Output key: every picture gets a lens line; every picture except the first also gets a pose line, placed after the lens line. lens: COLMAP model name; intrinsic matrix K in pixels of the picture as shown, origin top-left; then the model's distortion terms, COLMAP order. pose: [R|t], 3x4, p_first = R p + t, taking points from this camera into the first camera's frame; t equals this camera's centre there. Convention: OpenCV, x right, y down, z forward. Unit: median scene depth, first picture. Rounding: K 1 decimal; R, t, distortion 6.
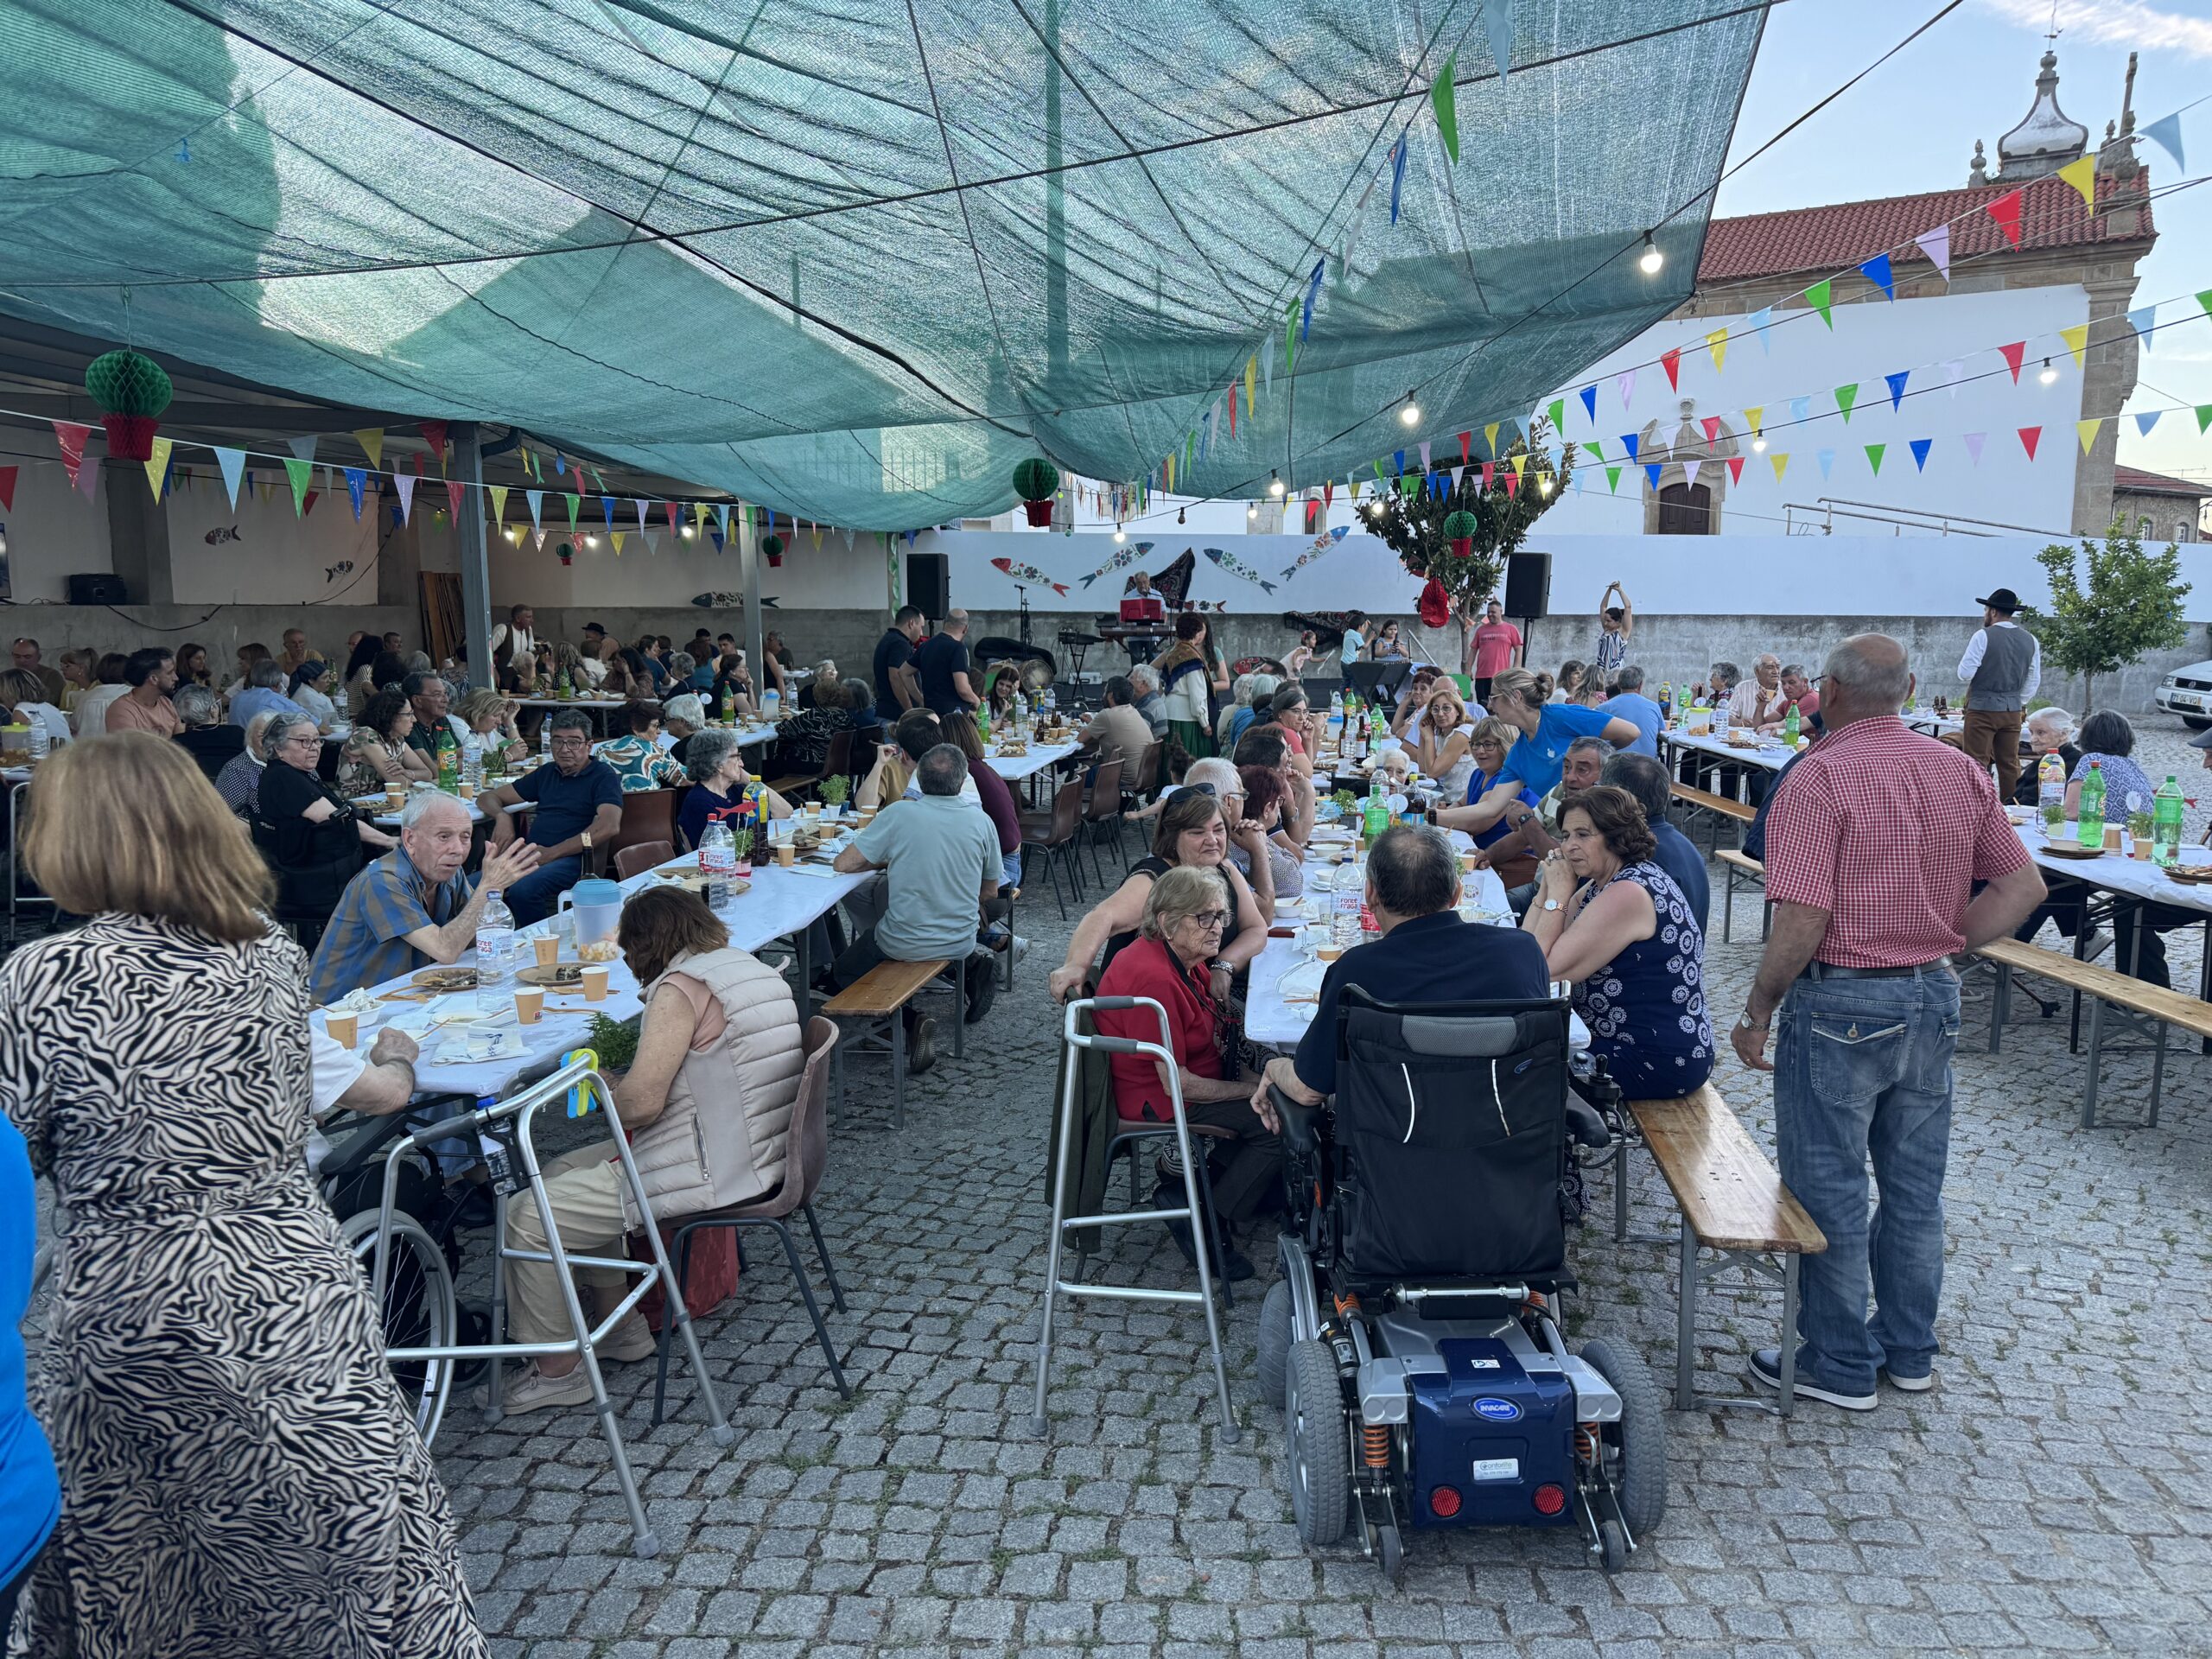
lens RADIAL K [[1575.1, 0, 1106.0], [0, 1575.1, 829.5], [0, 0, 1]] dist [0.050987, -0.042505]
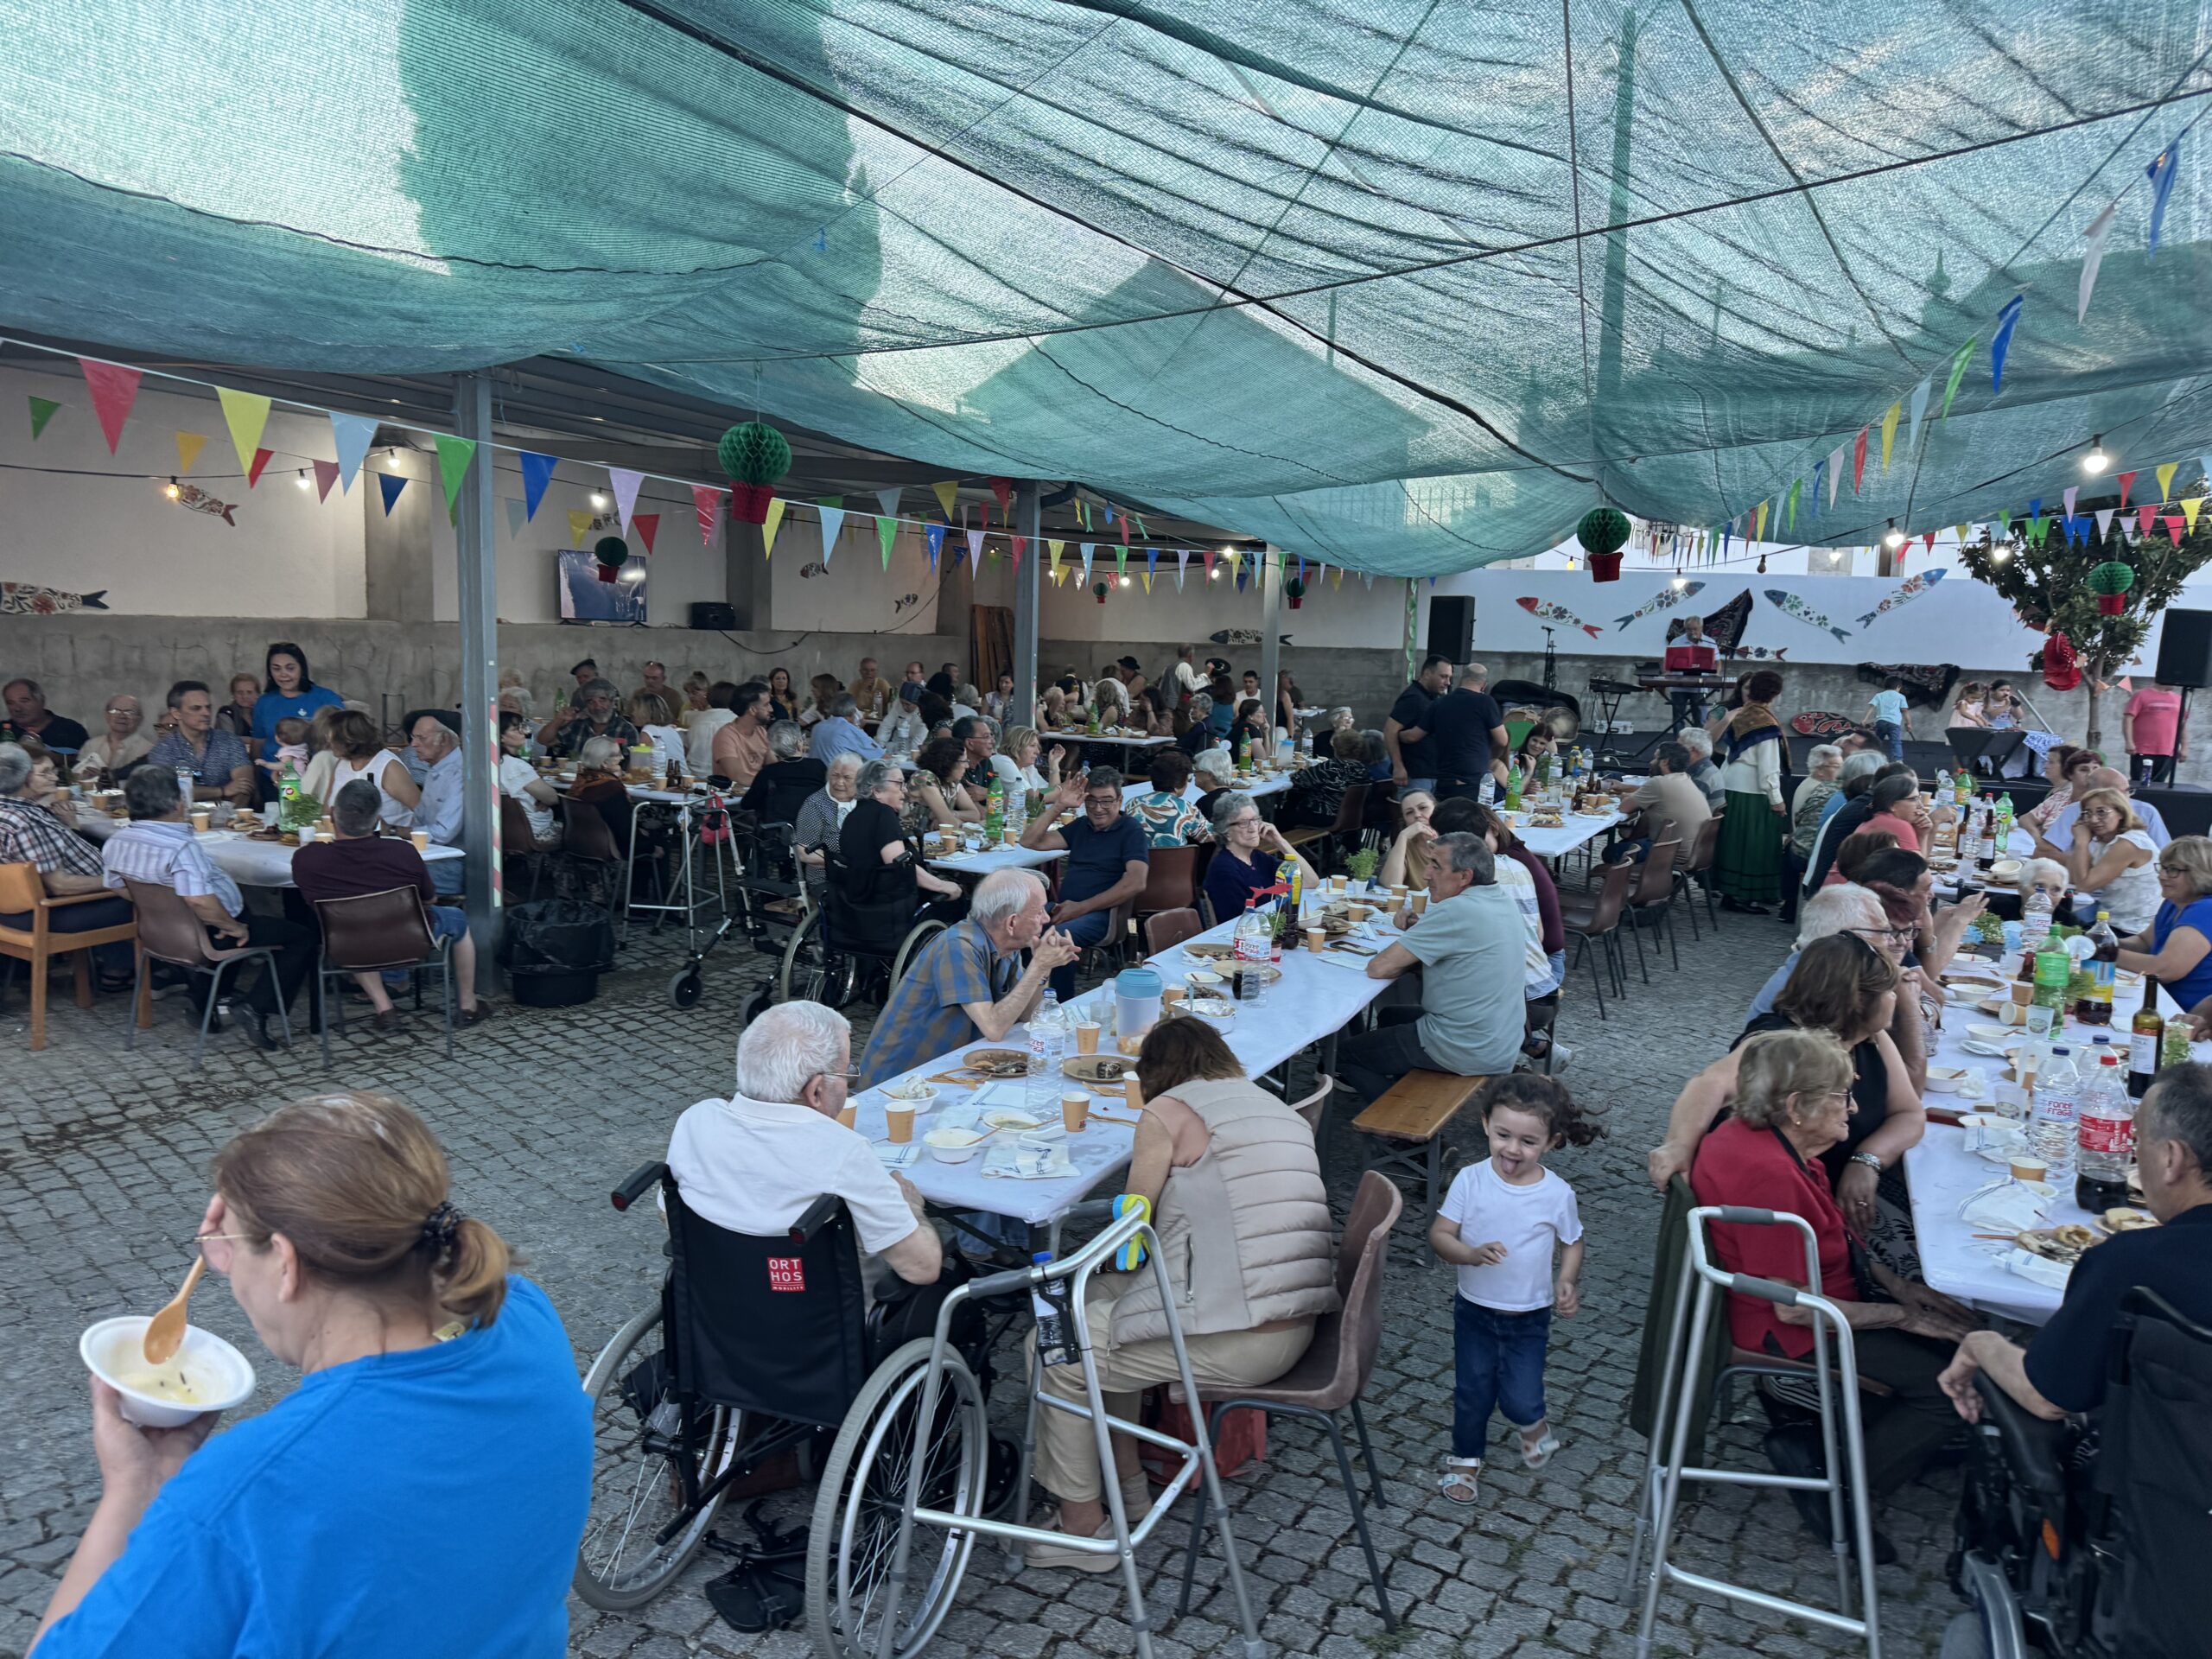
lens RADIAL K [[1575.1, 0, 1106.0], [0, 1575.1, 829.5], [0, 0, 1]] dist [0.050987, -0.042505]
pose [[0.950111, 0.070551, -0.303827, -0.054937], [-0.077176, 0.996969, -0.009835, -0.041384], [0.302213, 0.032792, 0.952676, 0.075019]]
